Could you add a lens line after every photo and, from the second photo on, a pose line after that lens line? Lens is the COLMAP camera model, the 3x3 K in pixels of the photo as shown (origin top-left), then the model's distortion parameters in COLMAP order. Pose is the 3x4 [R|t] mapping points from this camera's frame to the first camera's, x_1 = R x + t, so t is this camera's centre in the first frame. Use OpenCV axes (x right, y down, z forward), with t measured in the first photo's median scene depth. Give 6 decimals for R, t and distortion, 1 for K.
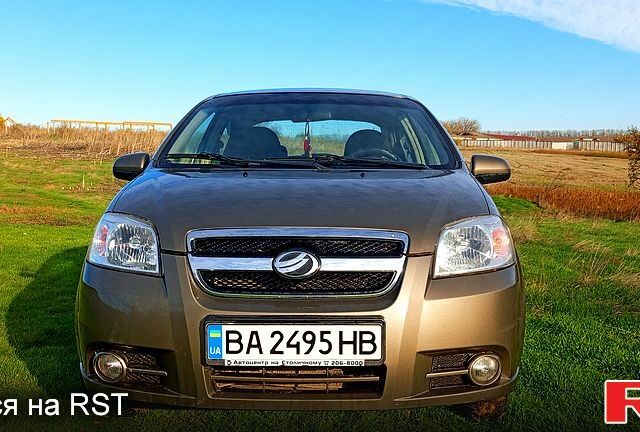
lens RADIAL K [[724.0, 0, 320.0], [0, 724.0, 216.0], [0, 0, 1]] dist [0.106158, -0.310546]
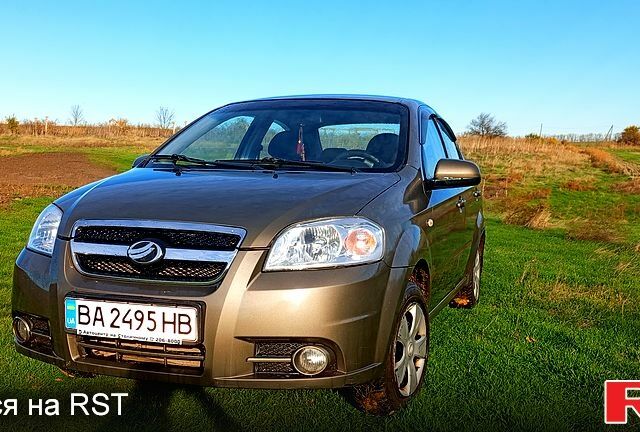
lens RADIAL K [[724.0, 0, 320.0], [0, 724.0, 216.0], [0, 0, 1]] dist [0.106158, -0.310546]
pose [[0.949744, 0.033644, -0.311216, 0.587537], [-0.034970, 0.999387, 0.001321, -0.001351], [0.311069, 0.009629, 0.950338, -0.005465]]
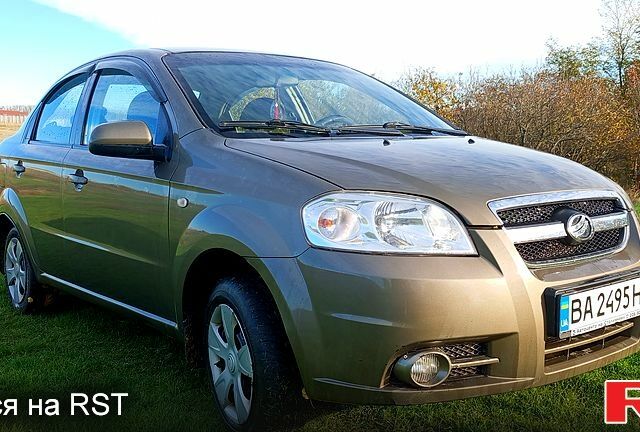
lens RADIAL K [[724.0, 0, 320.0], [0, 724.0, 216.0], [0, 0, 1]] dist [0.106158, -0.310546]
pose [[0.771149, -0.078491, 0.631798, -0.958503], [0.057679, 0.996903, 0.053449, -0.024261], [-0.634037, -0.004775, 0.773288, 0.447983]]
